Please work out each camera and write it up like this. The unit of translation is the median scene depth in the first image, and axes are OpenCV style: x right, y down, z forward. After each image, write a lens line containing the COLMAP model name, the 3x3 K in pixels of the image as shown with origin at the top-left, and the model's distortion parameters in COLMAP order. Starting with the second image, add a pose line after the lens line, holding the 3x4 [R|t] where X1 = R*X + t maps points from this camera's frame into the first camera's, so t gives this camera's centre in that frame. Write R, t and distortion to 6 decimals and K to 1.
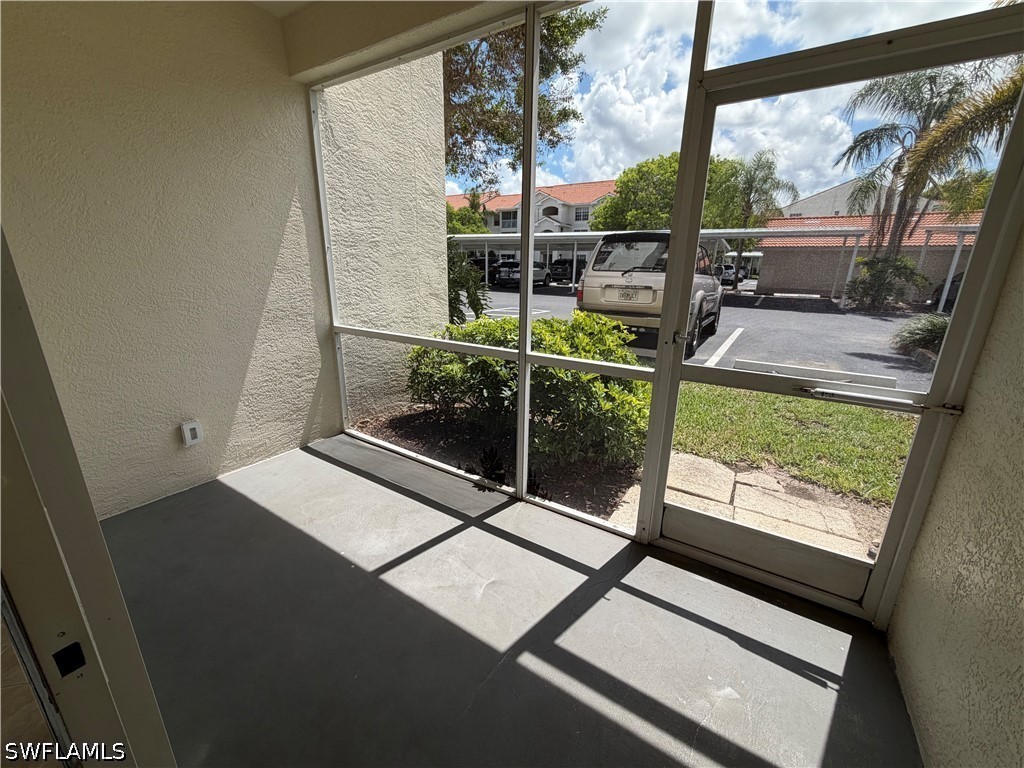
lens RADIAL K [[408.2, 0, 508.9], [0, 408.2, 384.2], [0, 0, 1]] dist [0.000206, 0.000157]
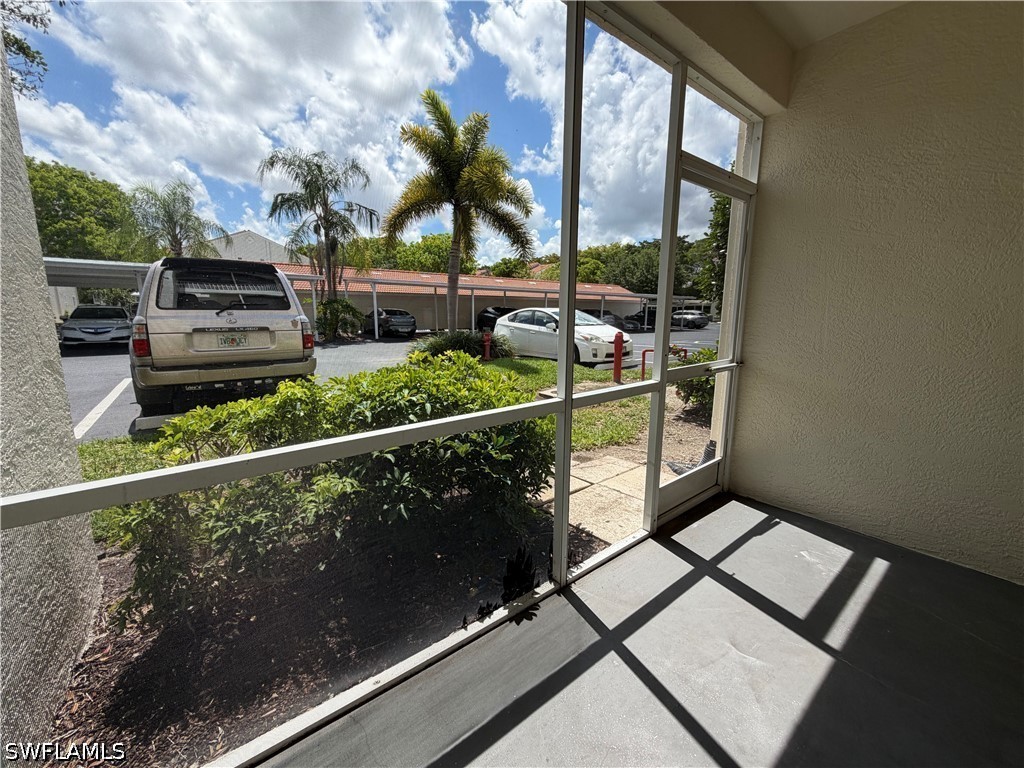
lens RADIAL K [[408.2, 0, 508.9], [0, 408.2, 384.2], [0, 0, 1]] dist [0.000206, 0.000157]
pose [[0.322114, -0.180156, 0.929401, -0.641033], [0.269531, 0.958549, 0.092392, -0.181411], [-0.907522, 0.220741, 0.357319, 0.713259]]
